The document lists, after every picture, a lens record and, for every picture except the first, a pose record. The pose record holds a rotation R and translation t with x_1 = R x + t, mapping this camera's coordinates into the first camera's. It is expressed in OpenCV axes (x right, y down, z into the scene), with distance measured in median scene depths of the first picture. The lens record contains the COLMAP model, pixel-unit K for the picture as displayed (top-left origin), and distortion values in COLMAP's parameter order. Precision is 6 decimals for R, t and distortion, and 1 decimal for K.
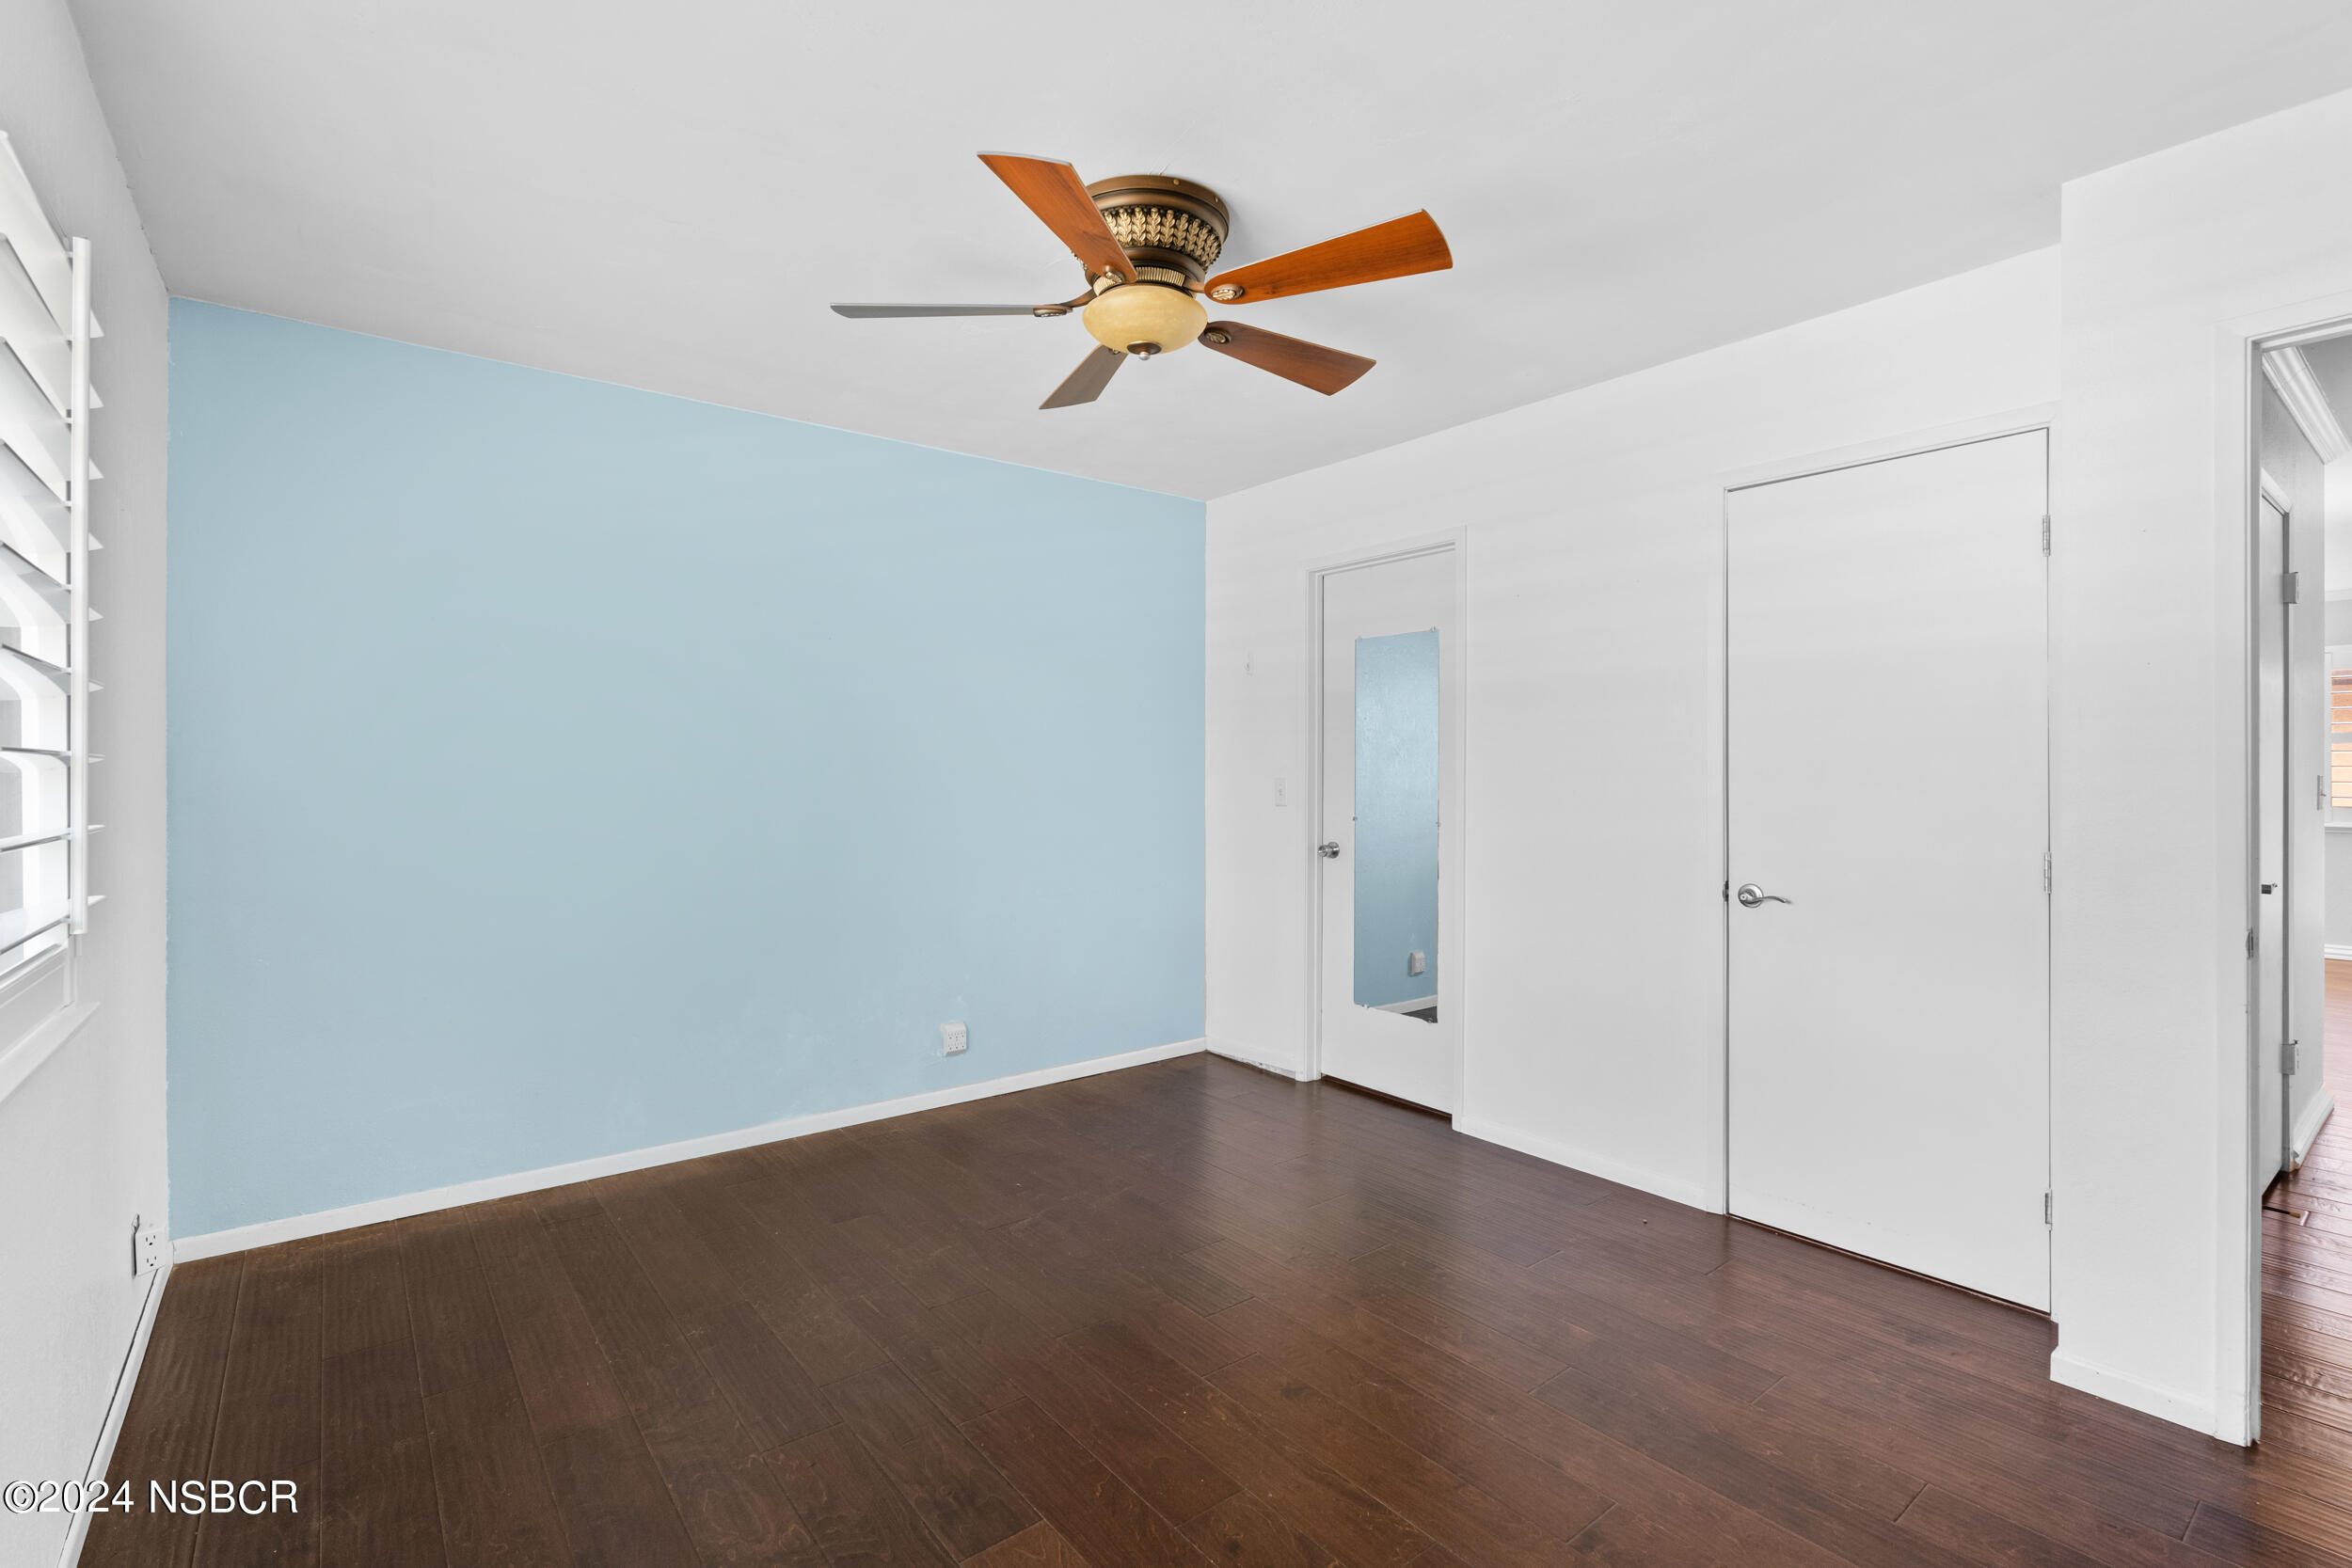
lens RADIAL K [[1072.9, 0, 1168.9], [0, 1072.9, 788.0], [0, 0, 1]] dist [-0.014356, 0.006939]
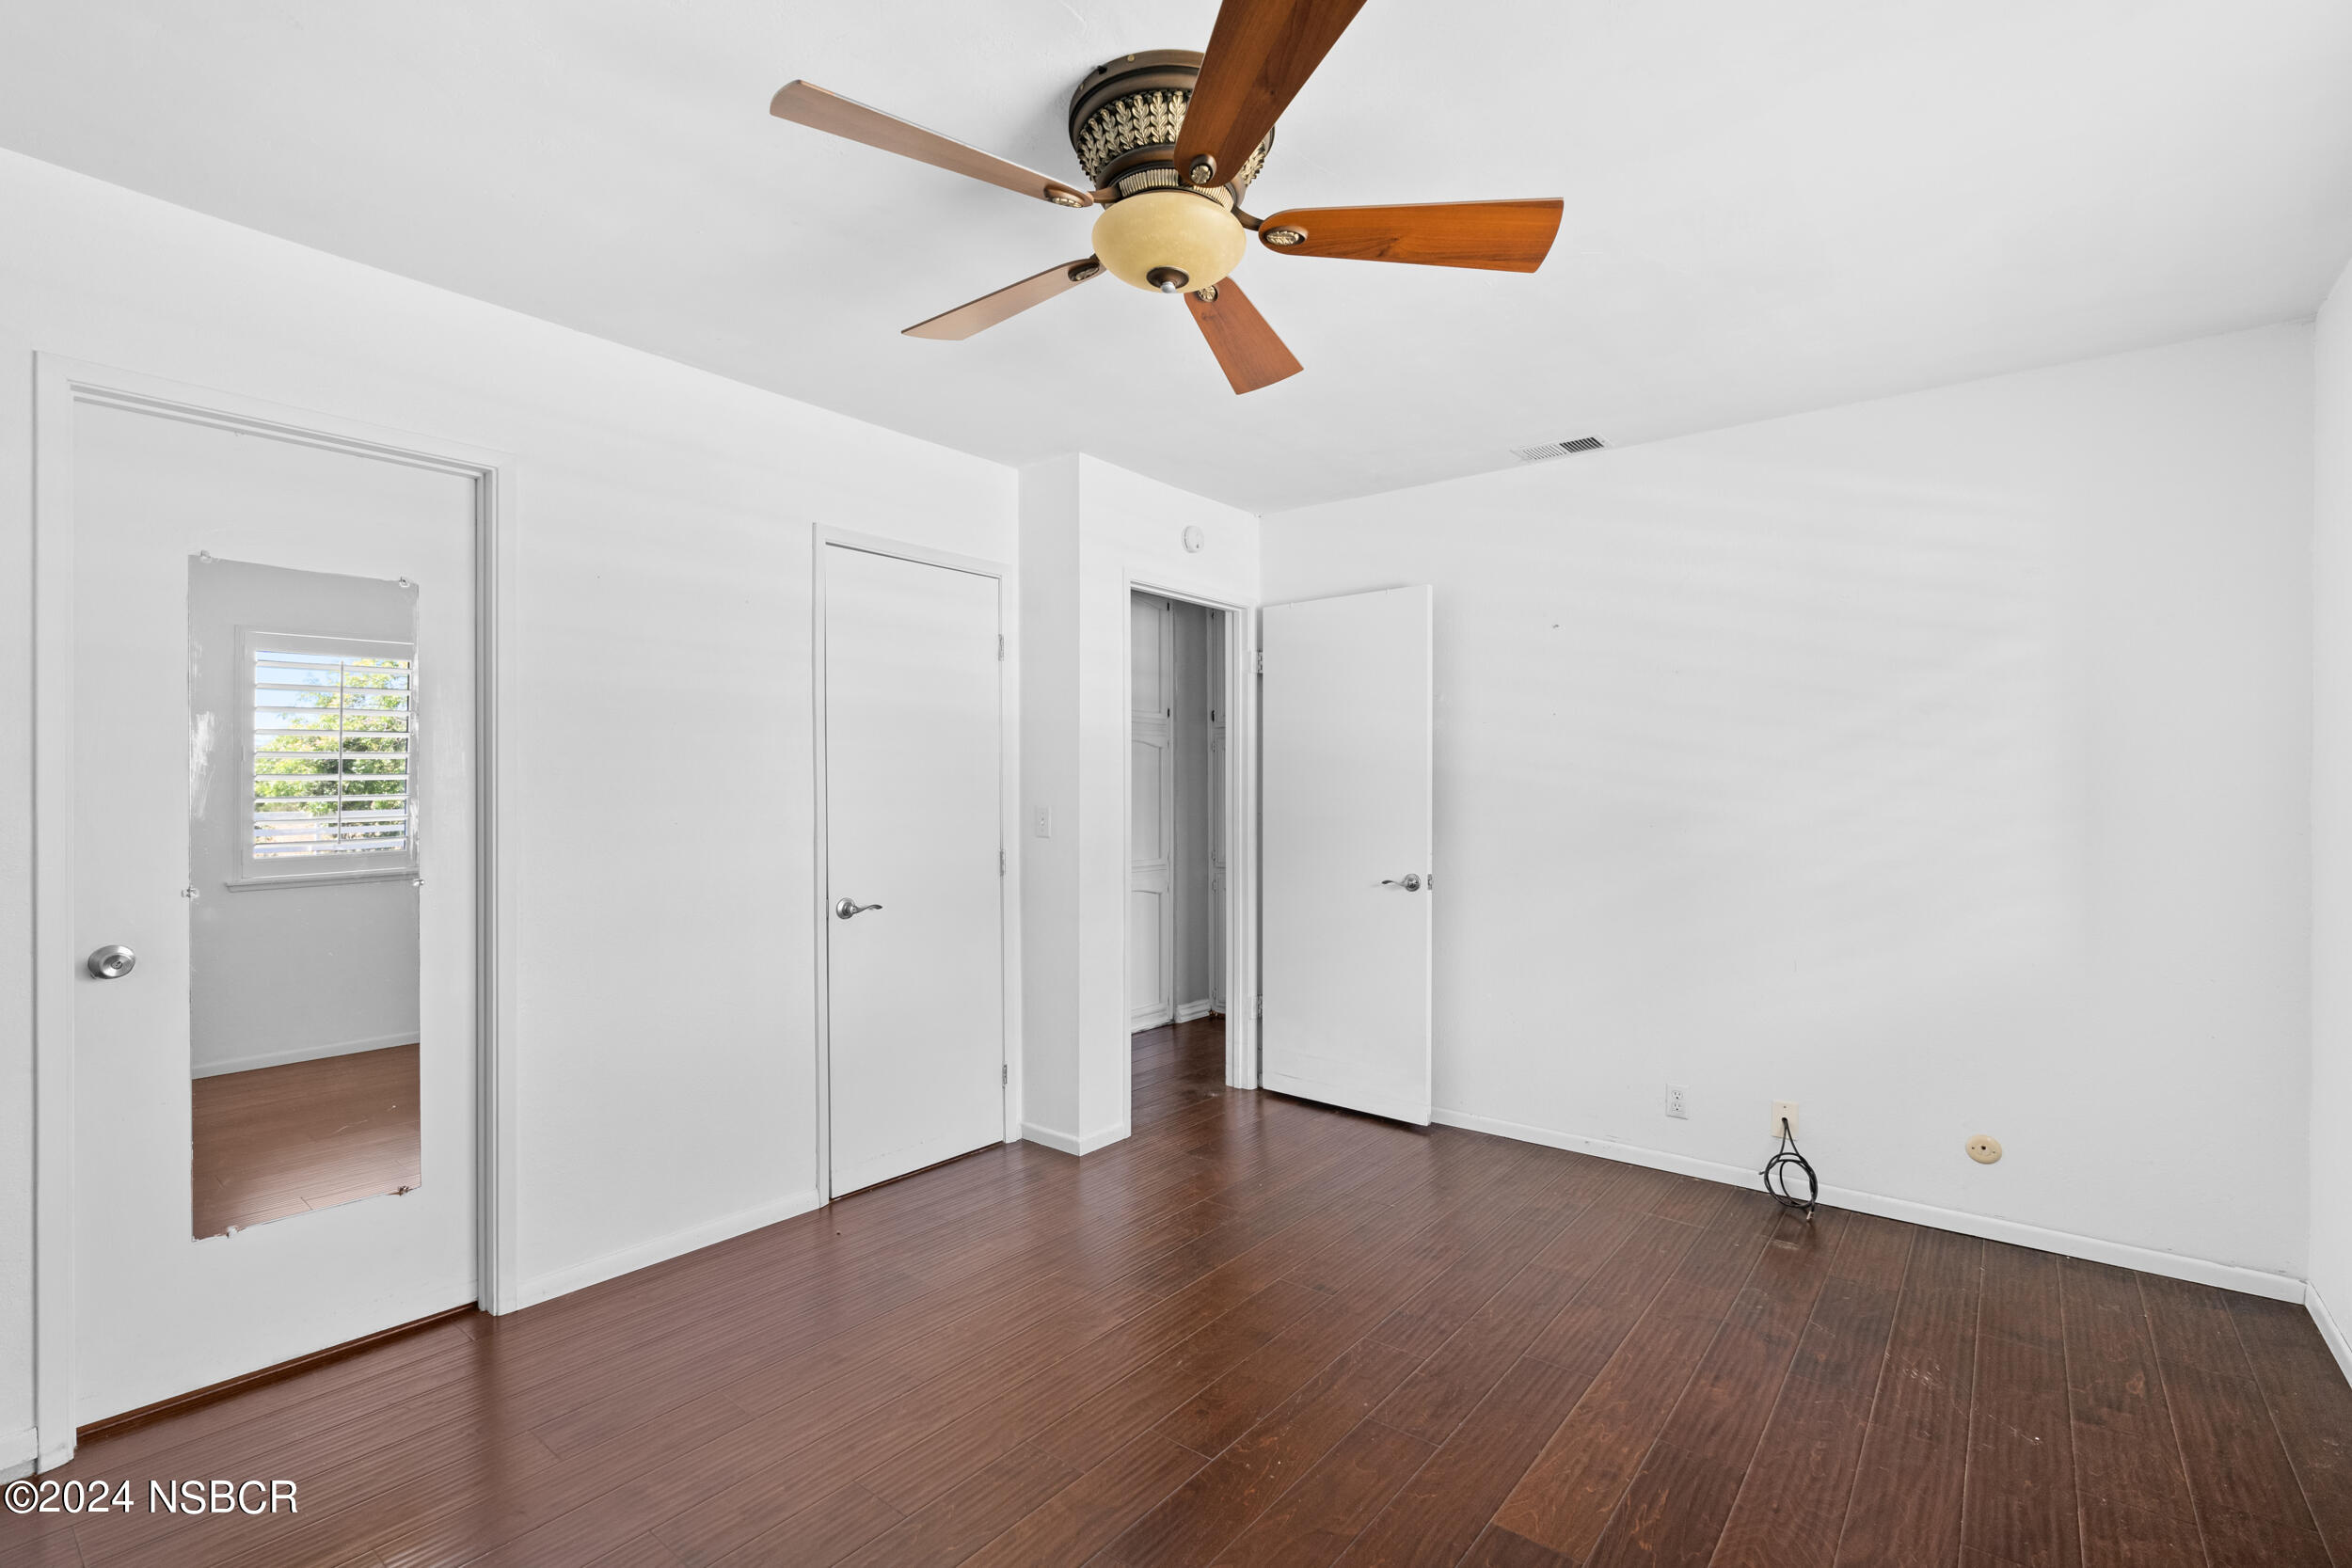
lens RADIAL K [[1072.9, 0, 1168.9], [0, 1072.9, 788.0], [0, 0, 1]] dist [-0.014356, 0.006939]
pose [[-0.231611, -0.011449, 0.972741, -0.612381], [0.001806, 0.999924, 0.012199, -0.038609], [-0.972807, 0.004583, -0.231573, 0.891317]]
